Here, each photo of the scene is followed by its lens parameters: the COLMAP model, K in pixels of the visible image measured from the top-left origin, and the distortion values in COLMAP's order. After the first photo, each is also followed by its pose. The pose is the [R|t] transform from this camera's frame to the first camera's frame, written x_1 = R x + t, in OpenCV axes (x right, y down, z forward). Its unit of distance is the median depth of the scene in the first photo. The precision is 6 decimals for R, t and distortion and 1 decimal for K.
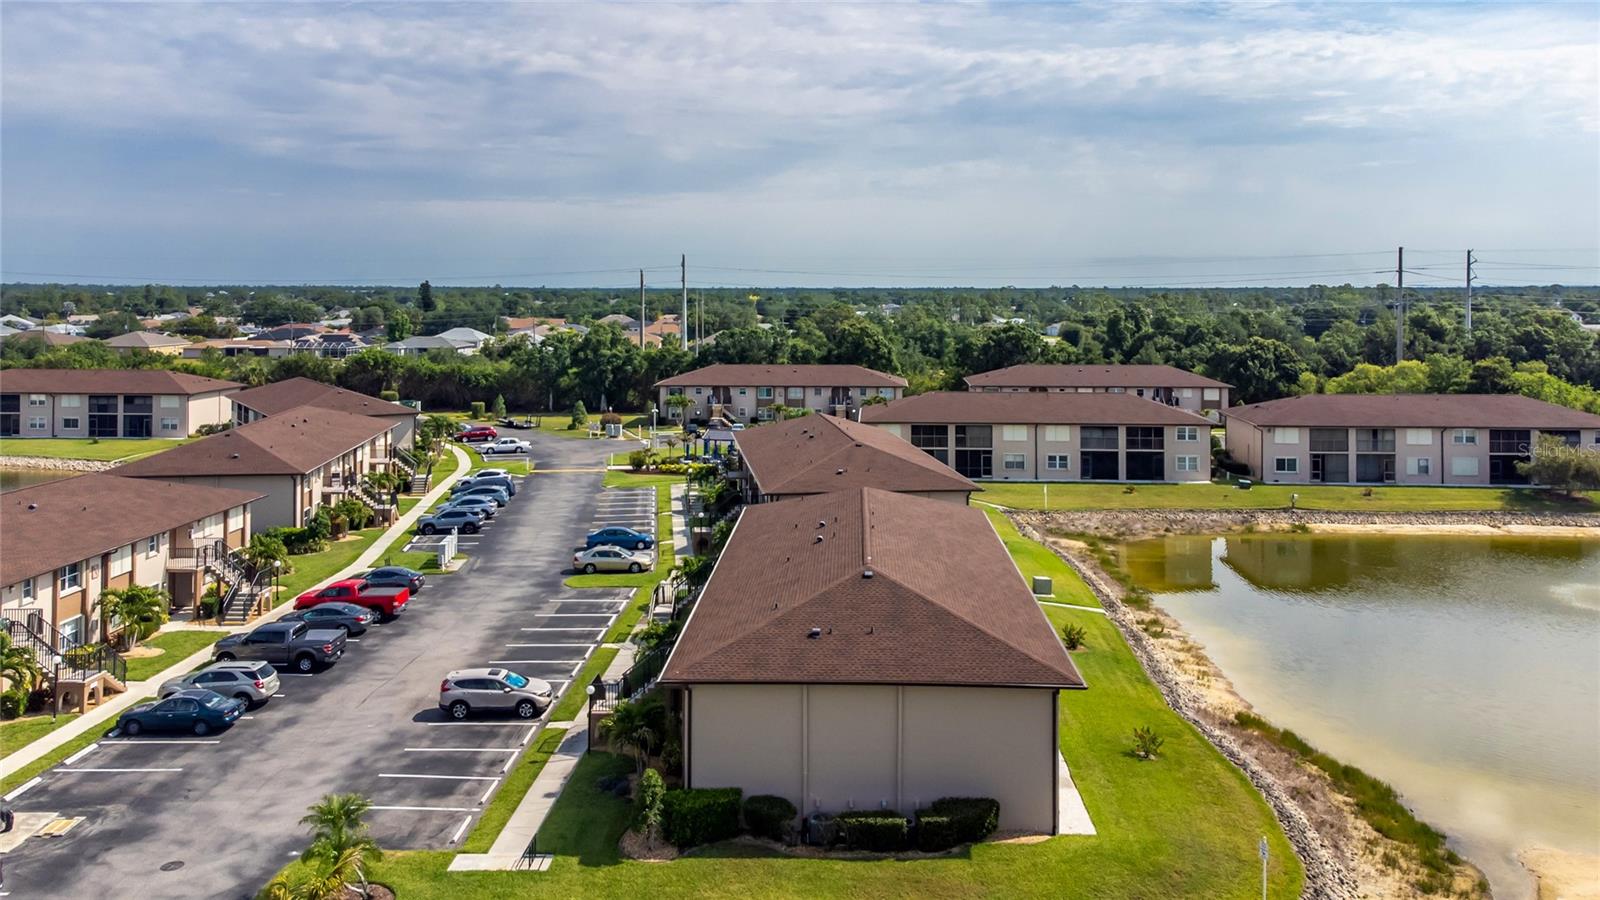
lens RADIAL K [[1245.0, 0, 797.9], [0, 1245.0, 464.6], [0, 0, 1]] dist [0.039334, 0.028229]
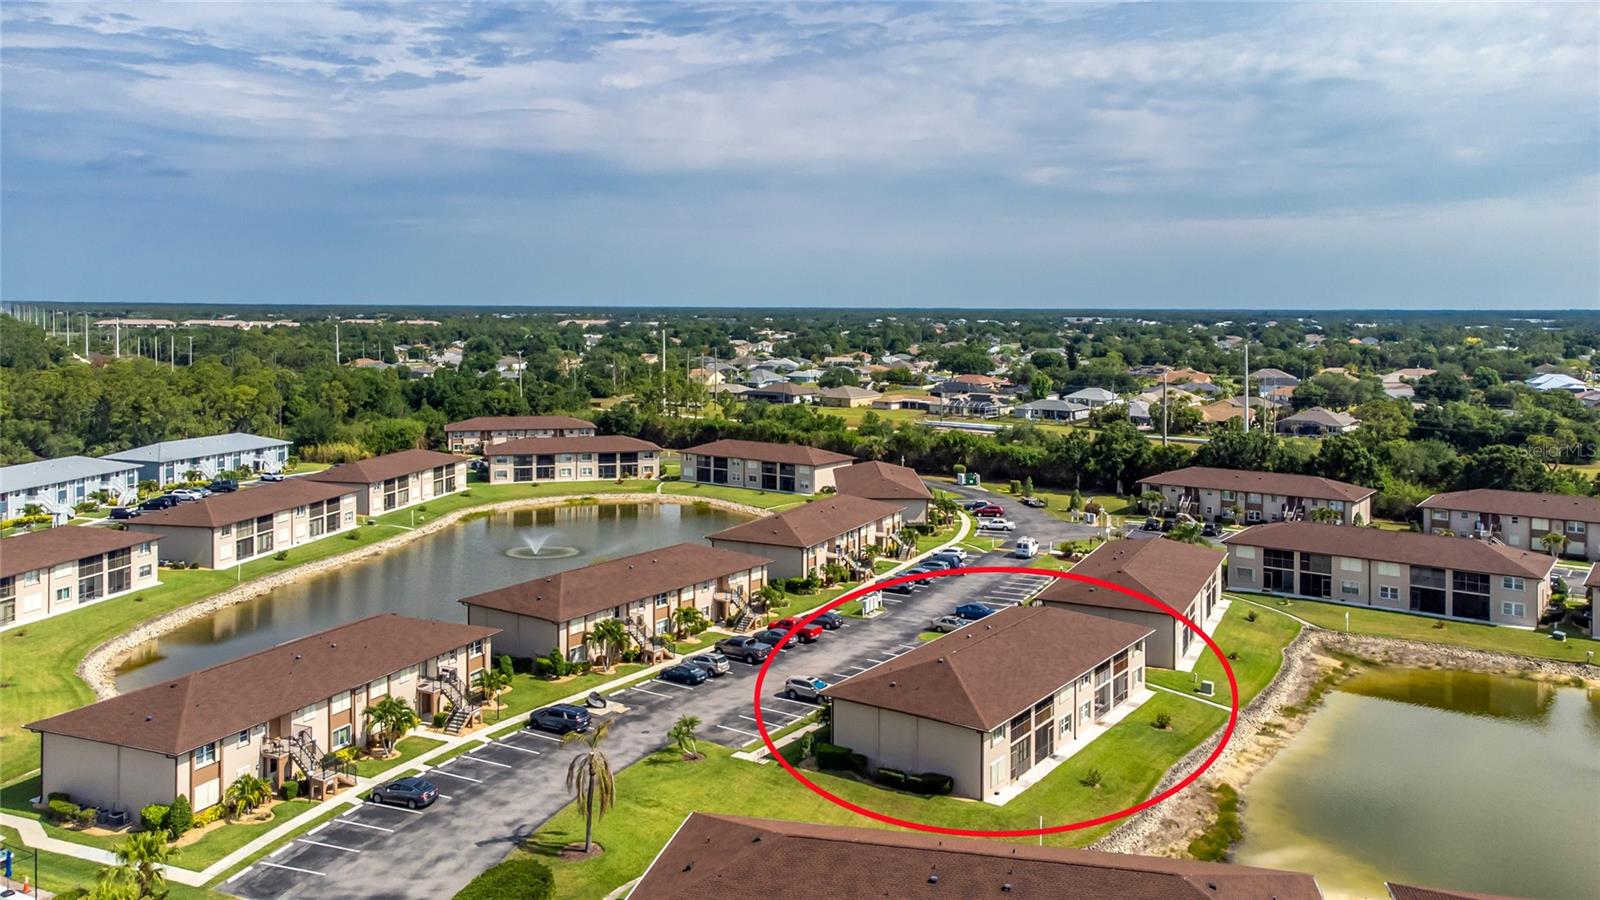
lens RADIAL K [[1245.0, 0, 791.3], [0, 1245.0, 444.8], [0, 0, 1]] dist [0.039334, 0.028229]
pose [[0.837015, 0.064390, -0.543378, 0.379130], [-0.079571, 0.996819, -0.004447, -0.093507], [0.541363, 0.046959, 0.839476, -0.337786]]
